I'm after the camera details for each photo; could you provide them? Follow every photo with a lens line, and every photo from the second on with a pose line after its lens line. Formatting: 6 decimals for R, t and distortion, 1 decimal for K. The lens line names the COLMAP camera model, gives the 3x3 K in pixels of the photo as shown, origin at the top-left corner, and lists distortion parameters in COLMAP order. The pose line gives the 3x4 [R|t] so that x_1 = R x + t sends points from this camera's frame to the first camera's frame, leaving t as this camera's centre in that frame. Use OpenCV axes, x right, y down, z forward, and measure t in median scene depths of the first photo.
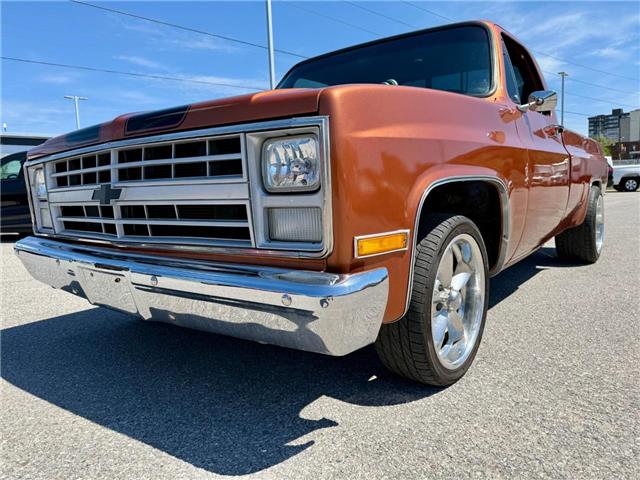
lens RADIAL K [[459.3, 0, 325.6], [0, 459.3, 239.9], [0, 0, 1]] dist [0.025103, -0.031717]
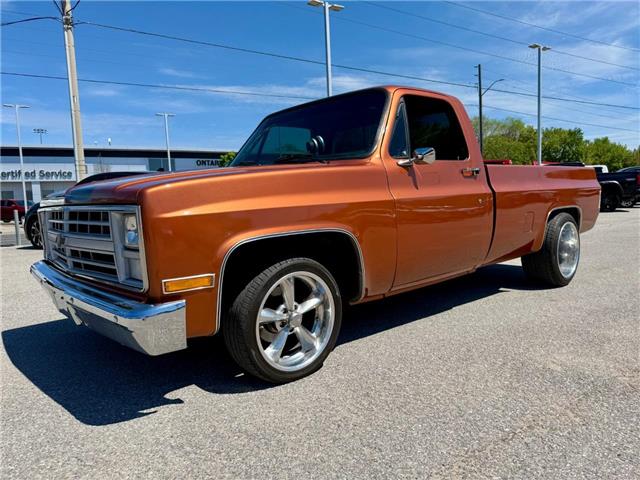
lens RADIAL K [[459.3, 0, 322.6], [0, 459.3, 238.1], [0, 0, 1]] dist [0.025103, -0.031717]
pose [[0.983333, 0.014338, -0.181250, 0.659203], [-0.016667, 0.999797, -0.011330, -0.104746], [0.181051, 0.014162, 0.983372, -0.340363]]
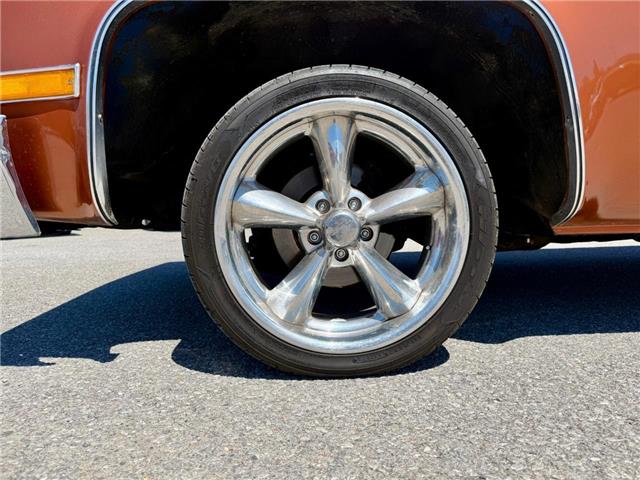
lens RADIAL K [[459.3, 0, 321.4], [0, 459.3, 244.1], [0, 0, 1]] dist [0.025103, -0.031717]
pose [[0.672759, 0.072139, -0.736337, 0.727829], [-0.070237, 0.996968, 0.033501, 0.145584], [0.736520, 0.029180, 0.675786, 0.683217]]
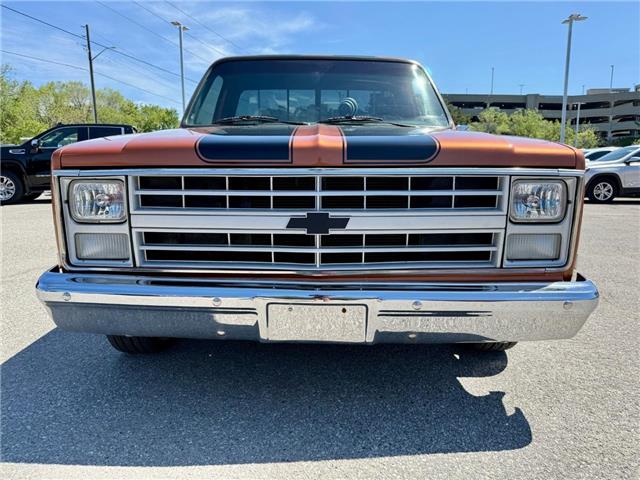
lens RADIAL K [[459.3, 0, 316.8], [0, 459.3, 238.9], [0, 0, 1]] dist [0.025103, -0.031717]
pose [[0.803057, -0.063425, 0.592518, -1.056173], [0.038665, 0.997770, 0.054400, -0.120313], [-0.594647, -0.020776, 0.803718, 0.244632]]
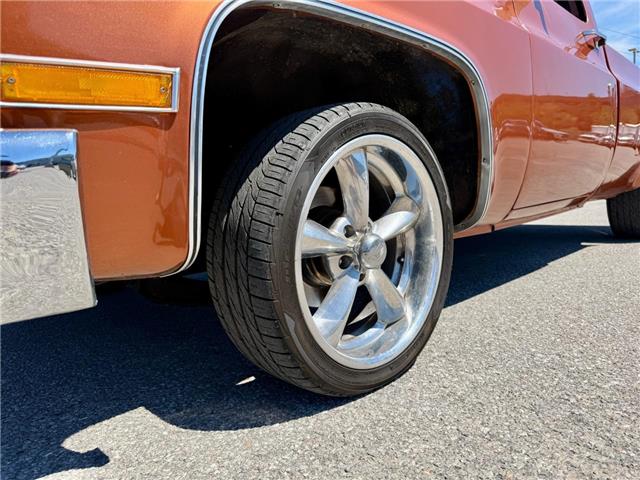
lens RADIAL K [[459.3, 0, 323.9], [0, 459.3, 240.7], [0, 0, 1]] dist [0.025103, -0.031717]
pose [[0.992279, -0.006434, -0.123857, 0.320022], [0.006967, 0.999968, 0.003874, 0.125777], [0.123828, -0.004707, 0.992293, 0.452150]]
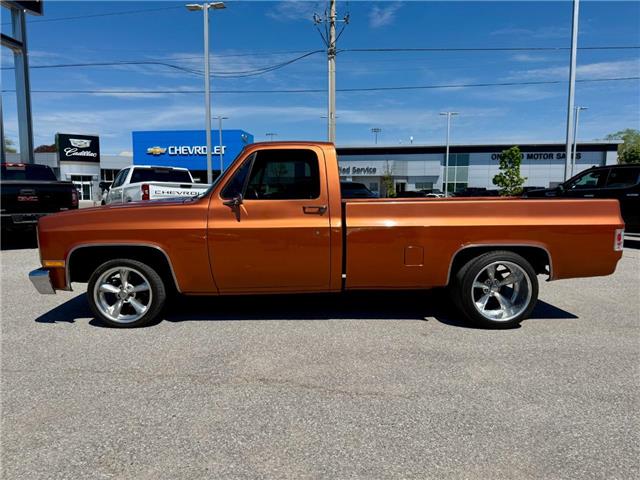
lens RADIAL K [[459.3, 0, 317.2], [0, 459.3, 241.7], [0, 0, 1]] dist [0.025103, -0.031717]
pose [[0.645720, 0.112164, -0.755291, 2.938789], [-0.105420, 0.992775, 0.057305, -0.413551], [0.756262, 0.042619, 0.652879, 0.218270]]
